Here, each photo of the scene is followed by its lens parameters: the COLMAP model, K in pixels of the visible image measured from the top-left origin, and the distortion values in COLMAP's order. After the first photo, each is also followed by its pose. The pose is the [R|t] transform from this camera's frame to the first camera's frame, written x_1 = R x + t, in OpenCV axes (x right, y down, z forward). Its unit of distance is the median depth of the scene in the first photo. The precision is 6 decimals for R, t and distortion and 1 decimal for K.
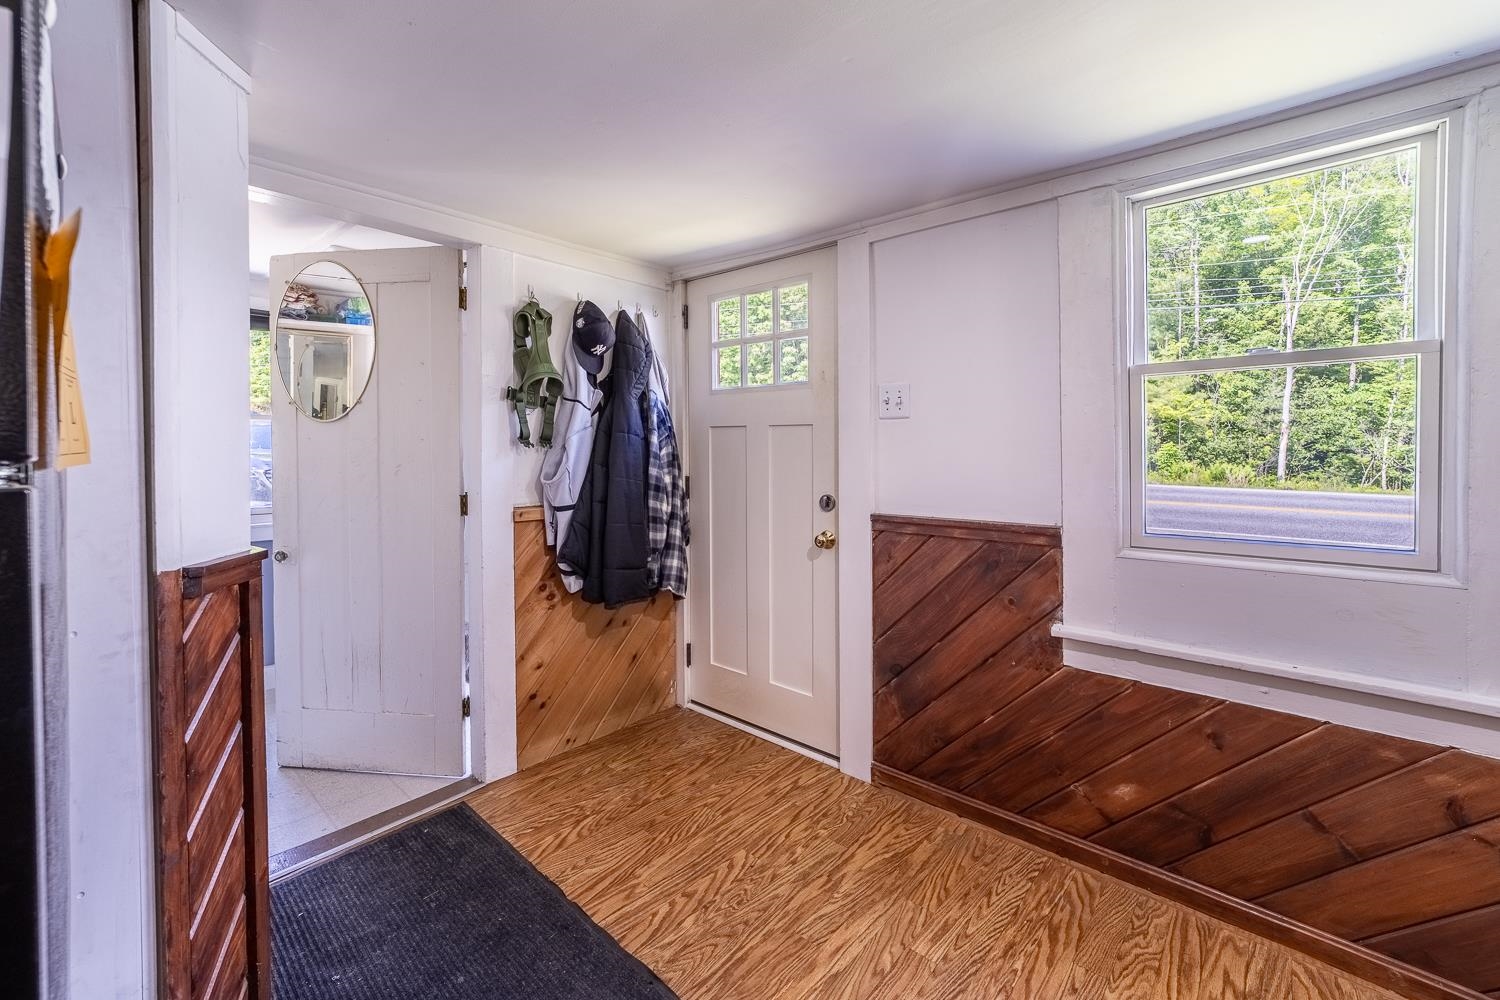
lens RADIAL K [[595.8, 0, 740.9], [0, 595.8, 475.5], [0, 0, 1]] dist [-0.017074, 0.007554]
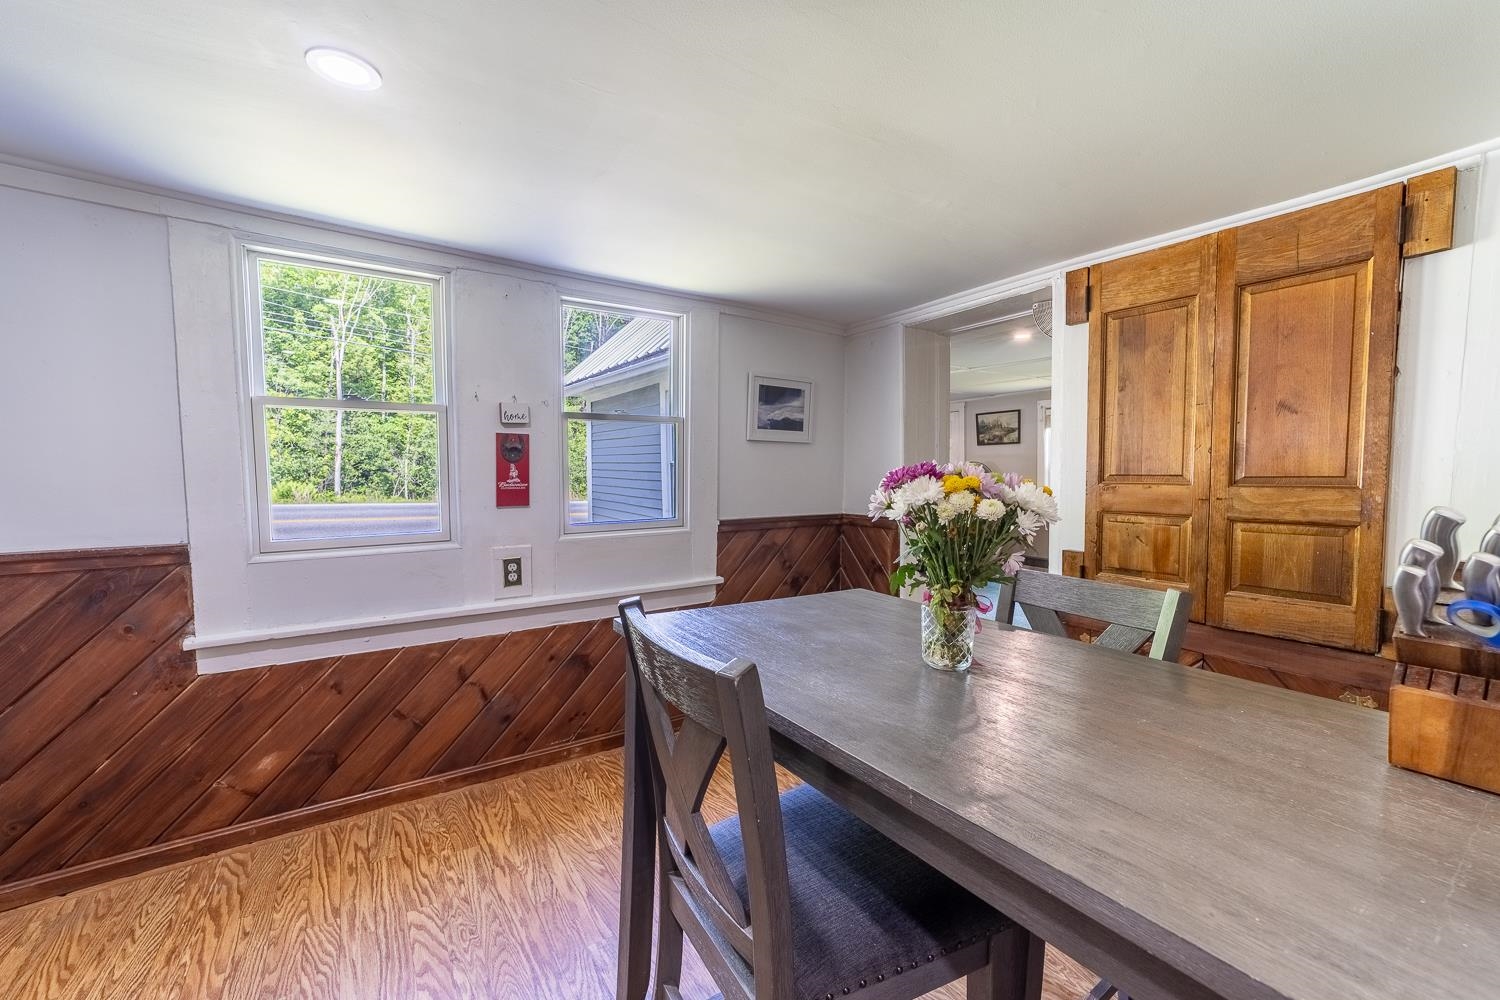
lens RADIAL K [[595.8, 0, 740.9], [0, 595.8, 475.5], [0, 0, 1]] dist [-0.017074, 0.007554]
pose [[0.223497, -0.005479, 0.974689, -0.230788], [0.036000, 0.999348, -0.002637, 0.004959], [-0.974040, 0.035678, 0.223548, -0.161046]]
